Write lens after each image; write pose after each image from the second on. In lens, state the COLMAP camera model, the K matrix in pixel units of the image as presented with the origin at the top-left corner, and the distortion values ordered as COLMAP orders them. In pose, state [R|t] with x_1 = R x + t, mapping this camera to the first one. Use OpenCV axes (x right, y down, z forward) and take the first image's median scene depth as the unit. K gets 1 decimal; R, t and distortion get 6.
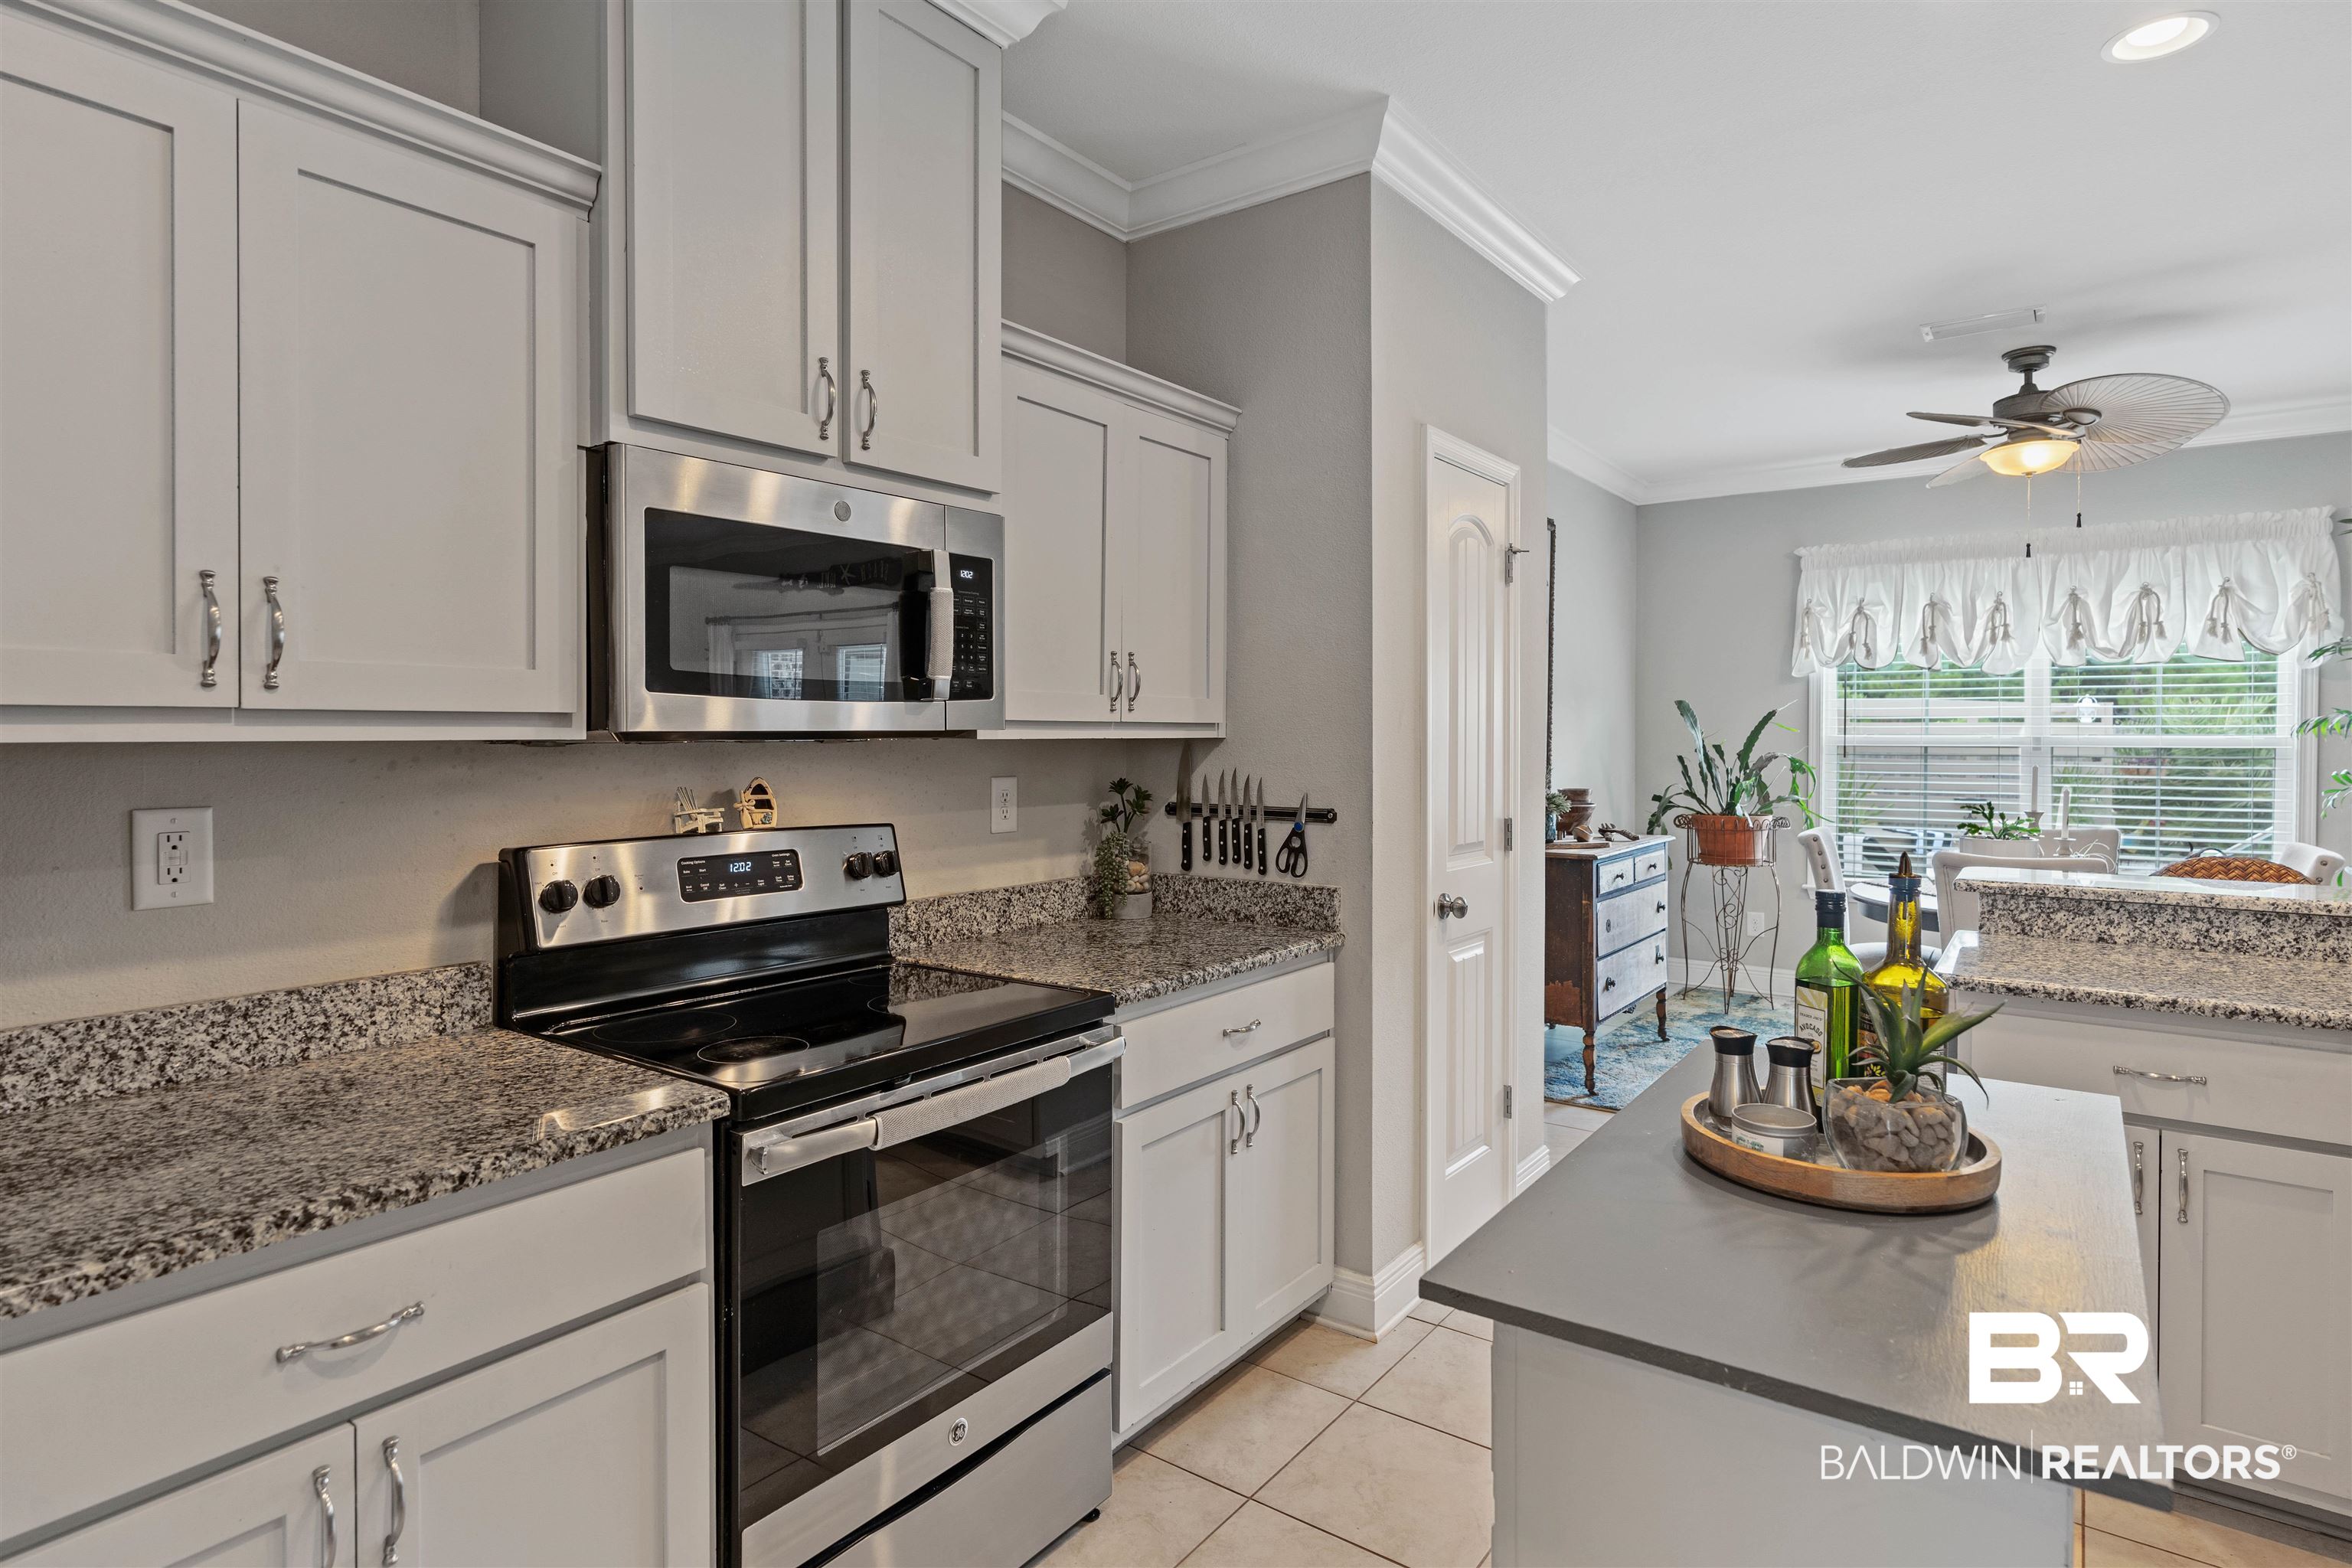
lens RADIAL K [[1224.8, 0, 1197.7], [0, 1224.8, 741.6], [0, 0, 1]] dist [0.001084, 0.001498]
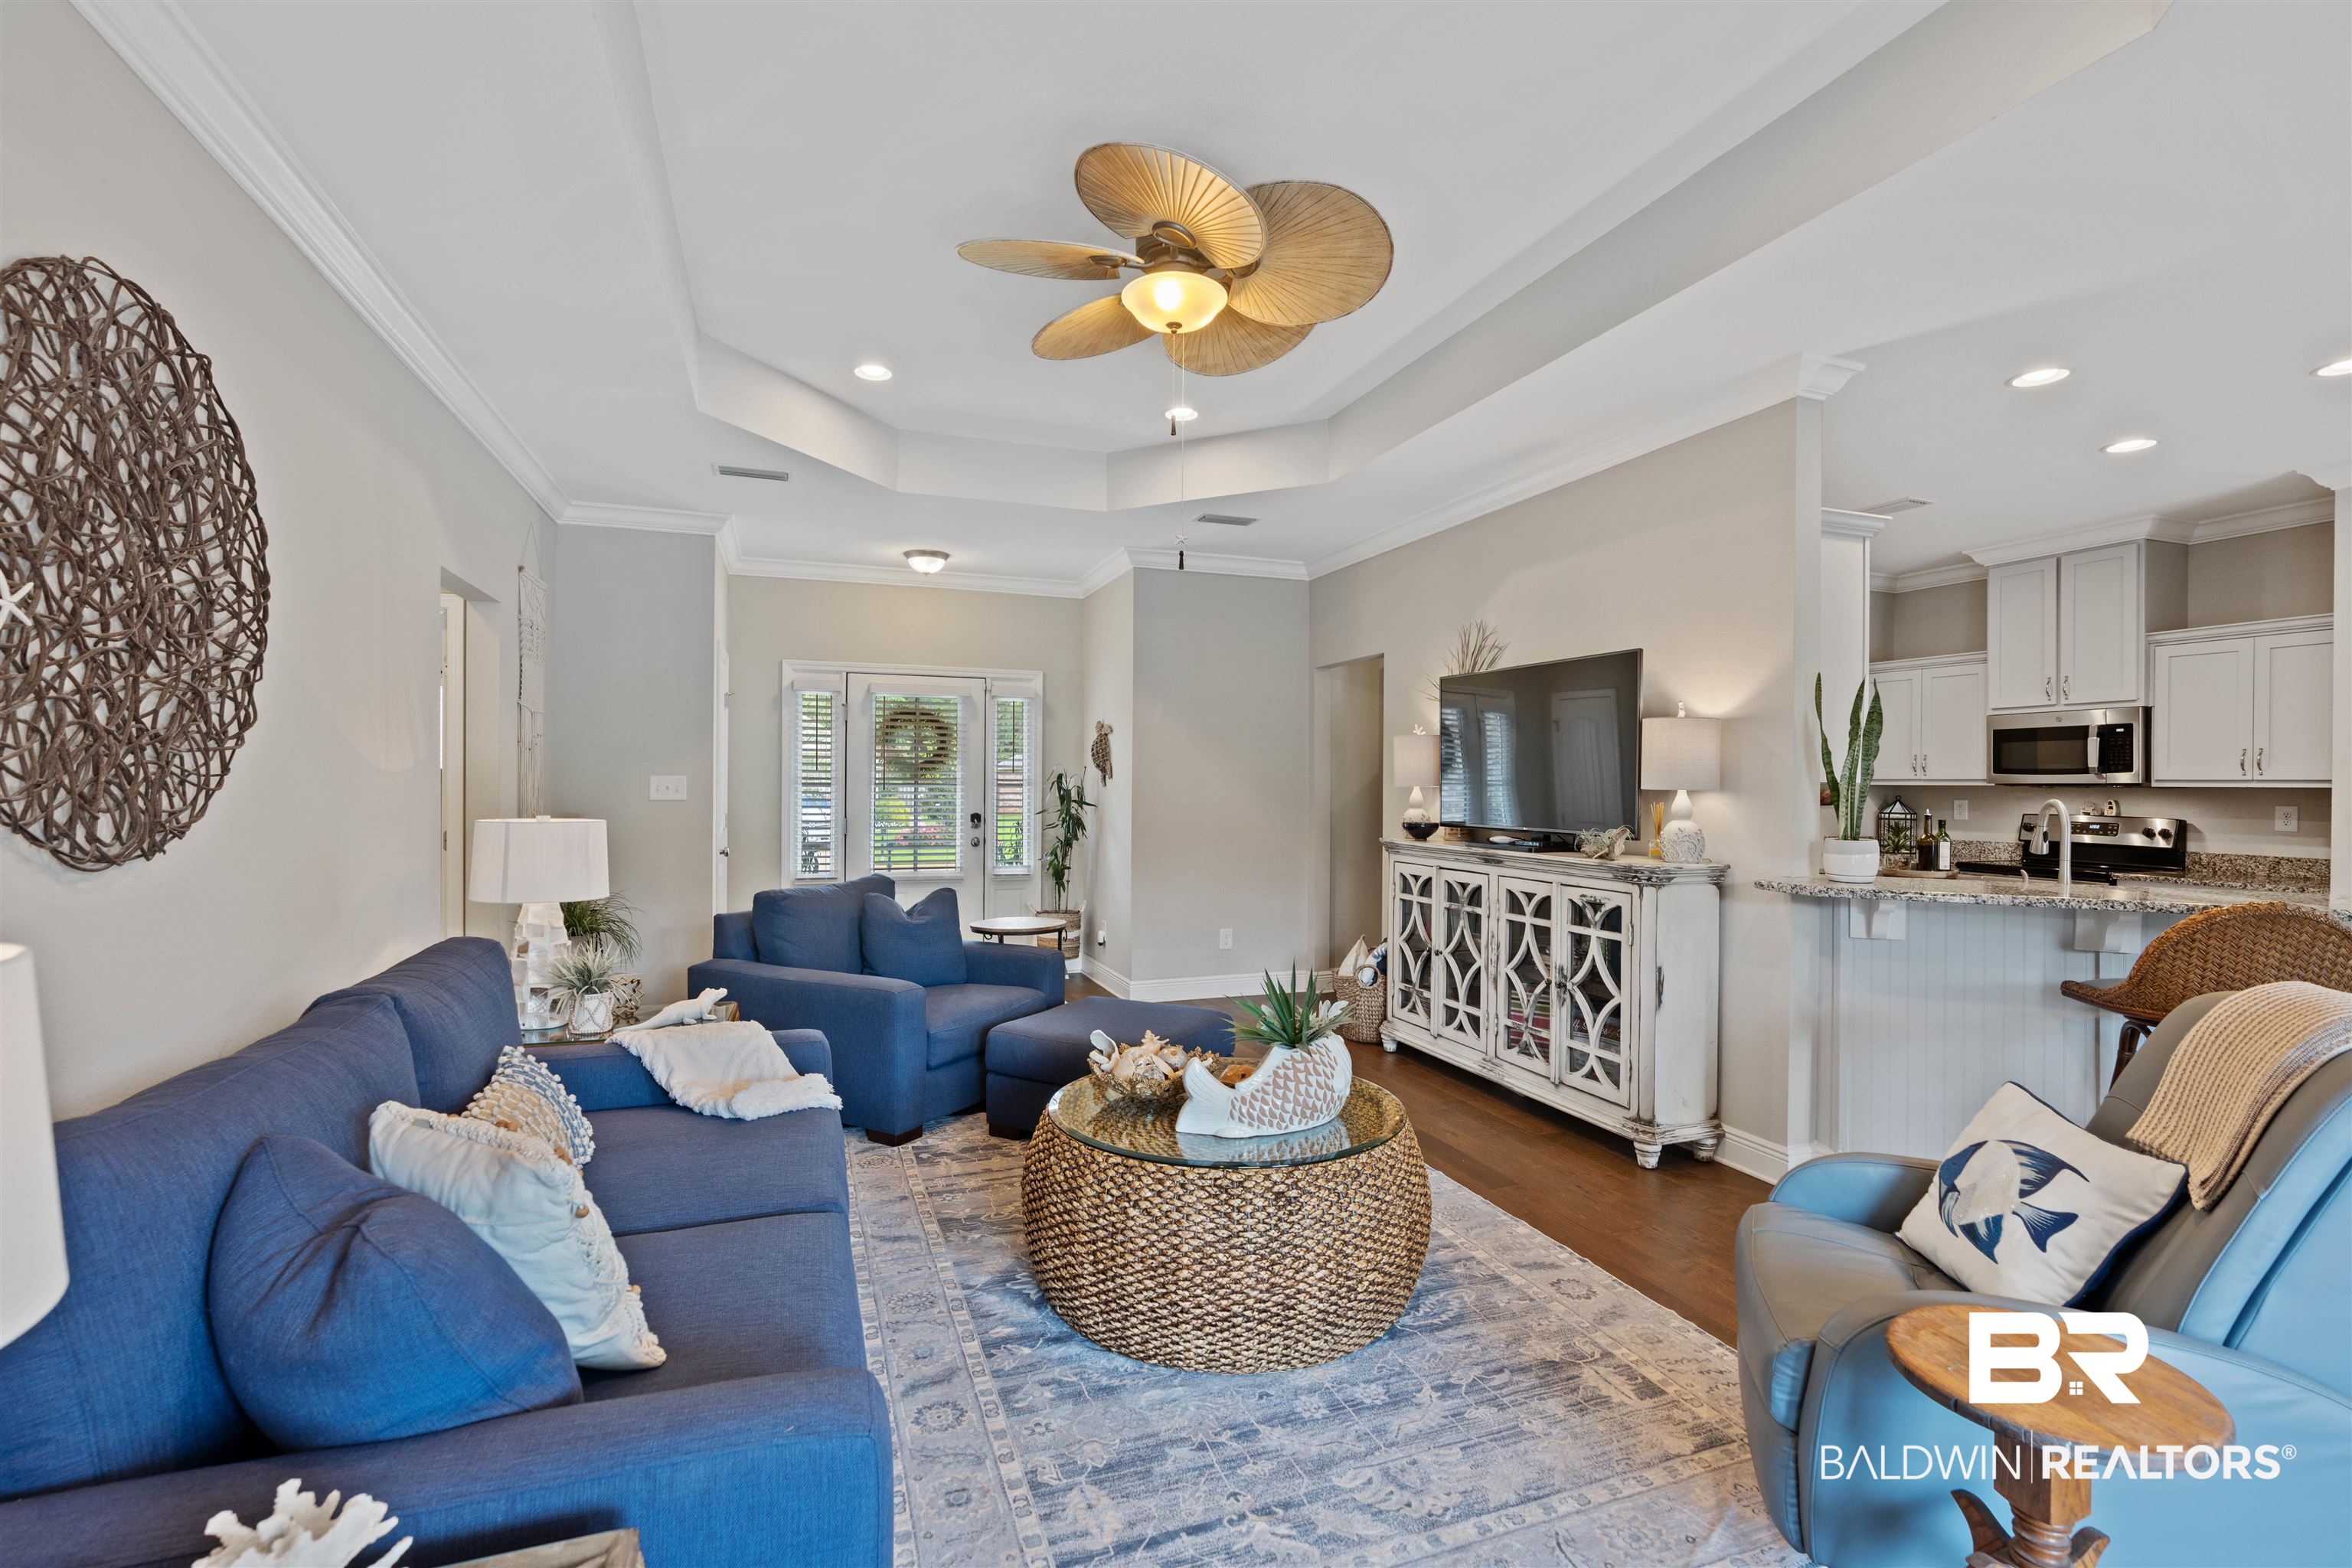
lens RADIAL K [[1051.1, 0, 1178.1], [0, 1051.1, 781.7], [0, 0, 1]] dist [-0.010021, 0.003907]
pose [[-0.598483, -0.010723, -0.801064, 1.233969], [-0.016293, 0.999867, -0.001211, 0.010458], [0.800970, 0.012326, -0.598578, 0.273327]]
